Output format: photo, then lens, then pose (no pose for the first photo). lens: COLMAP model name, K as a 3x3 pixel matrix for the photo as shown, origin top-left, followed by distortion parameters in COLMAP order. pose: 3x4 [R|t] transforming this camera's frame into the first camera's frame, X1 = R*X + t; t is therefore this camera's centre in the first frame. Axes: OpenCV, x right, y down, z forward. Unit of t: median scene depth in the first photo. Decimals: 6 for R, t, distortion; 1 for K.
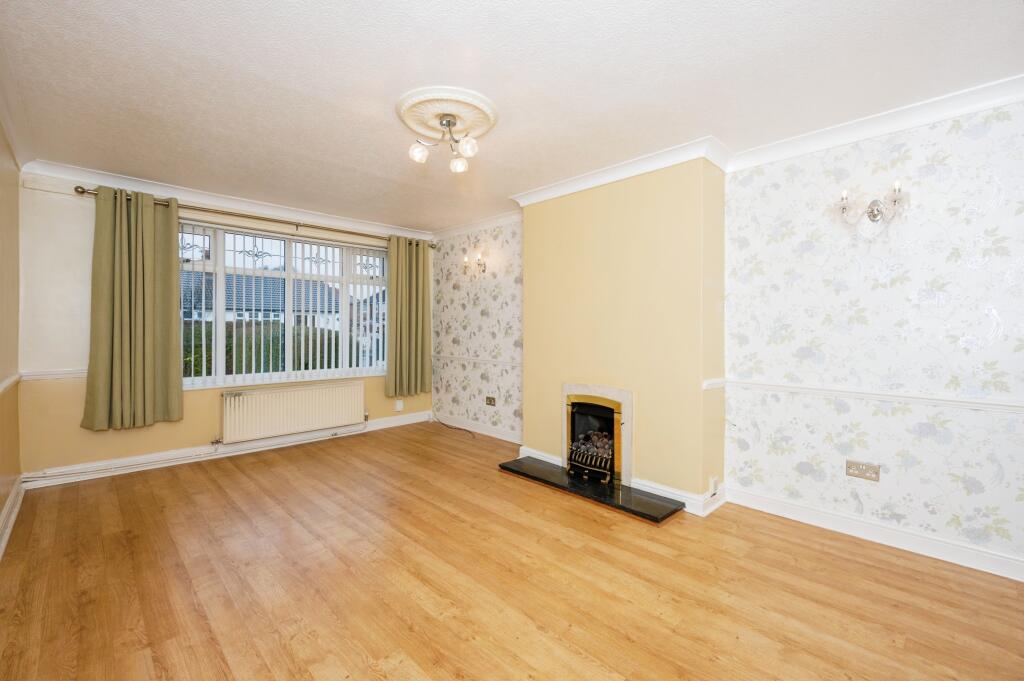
lens RADIAL K [[437.2, 0, 505.1], [0, 437.2, 372.4], [0, 0, 1]] dist [0.002390, -0.000141]
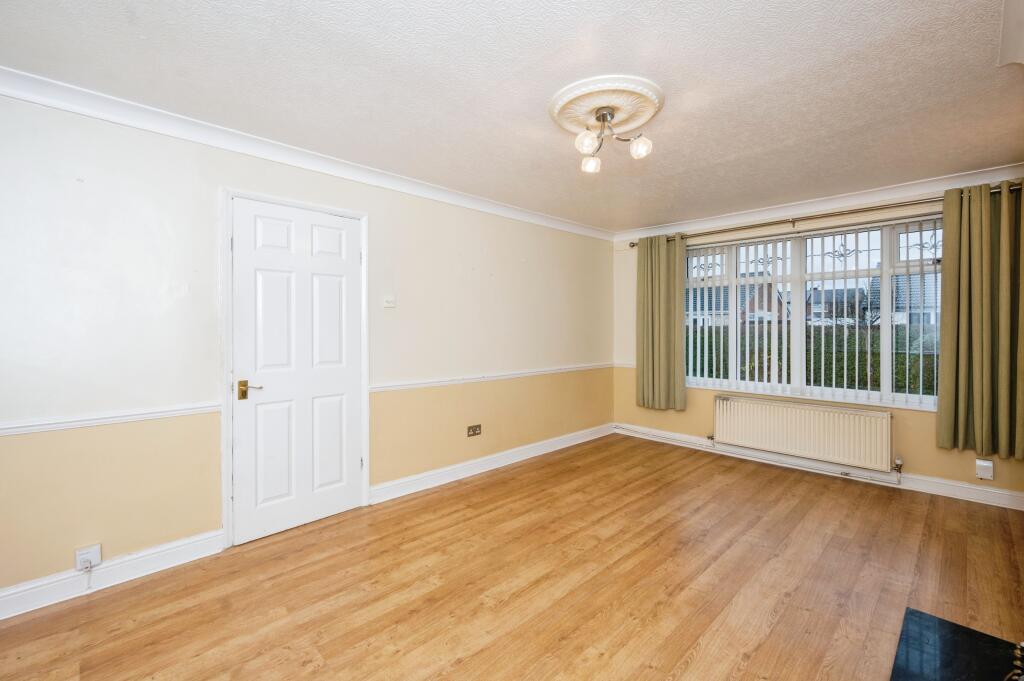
lens RADIAL K [[448.3, 0, 512.0], [0, 448.3, 340.5], [0, 0, 1]] dist [-0.018563, -0.000239]
pose [[0.008734, 0.024186, -0.999669, 0.616061], [-0.104262, 0.994280, 0.023145, -0.079183], [0.994511, 0.104026, 0.011206, 0.628170]]
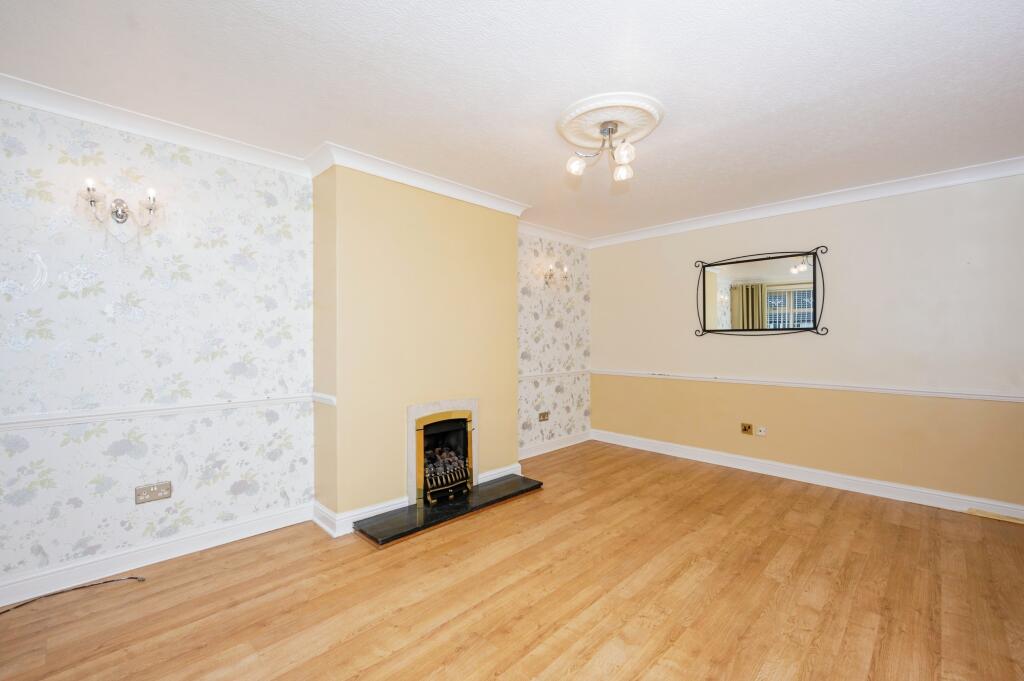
lens RADIAL K [[448.3, 0, 512.0], [0, 448.3, 340.5], [0, 0, 1]] dist [-0.018563, -0.000239]
pose [[-0.034610, -0.004159, 0.999392, -0.897704], [0.110819, 0.993809, 0.007973, -0.103718], [-0.993238, 0.111027, -0.033935, 0.984970]]
